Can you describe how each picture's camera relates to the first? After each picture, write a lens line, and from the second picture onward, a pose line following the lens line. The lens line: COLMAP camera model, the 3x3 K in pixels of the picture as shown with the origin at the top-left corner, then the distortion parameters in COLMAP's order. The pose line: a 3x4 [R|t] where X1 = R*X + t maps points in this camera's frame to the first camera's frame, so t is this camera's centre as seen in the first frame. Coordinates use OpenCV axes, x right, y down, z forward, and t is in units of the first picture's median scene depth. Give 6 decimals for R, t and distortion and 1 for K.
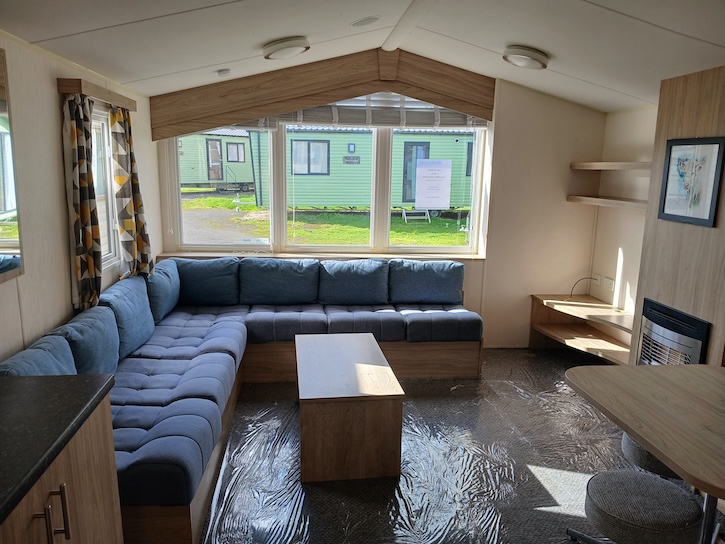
lens RADIAL K [[565.4, 0, 362.5], [0, 565.4, 272.0], [0, 0, 1]] dist [0.128062, -0.216083]
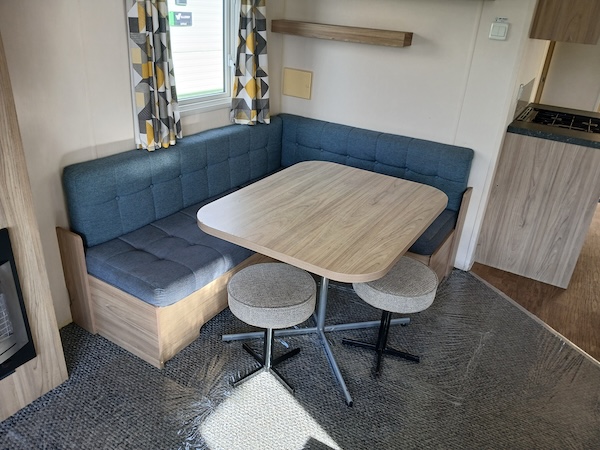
lens RADIAL K [[467.9, 0, 300.0], [0, 467.9, 225.0], [0, 0, 1]] dist [0.128062, -0.216083]
pose [[-0.785574, -0.336425, 0.519319, 0.065332], [0.025921, 0.820649, 0.570844, -0.141965], [-0.618225, 0.461901, -0.635960, 0.809453]]
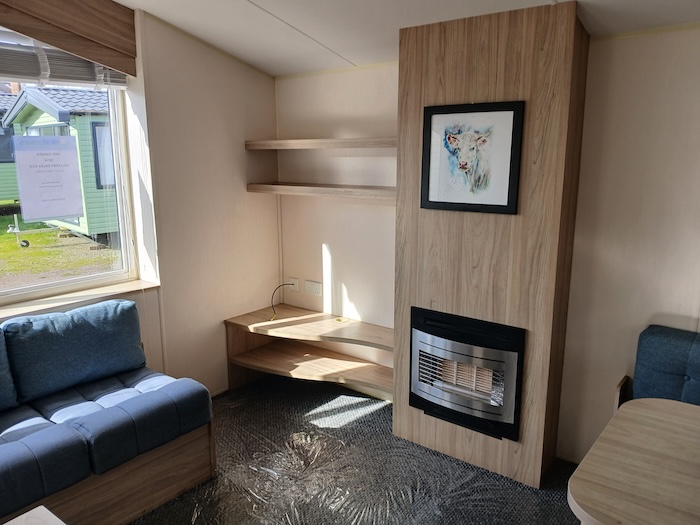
lens RADIAL K [[545.9, 0, 350.0], [0, 545.9, 262.5], [0, 0, 1]] dist [0.128062, -0.216083]
pose [[0.709126, -0.165362, 0.685416, -0.074388], [0.151412, 0.985144, 0.081025, -0.077465], [-0.688632, 0.046323, 0.723630, 0.425615]]
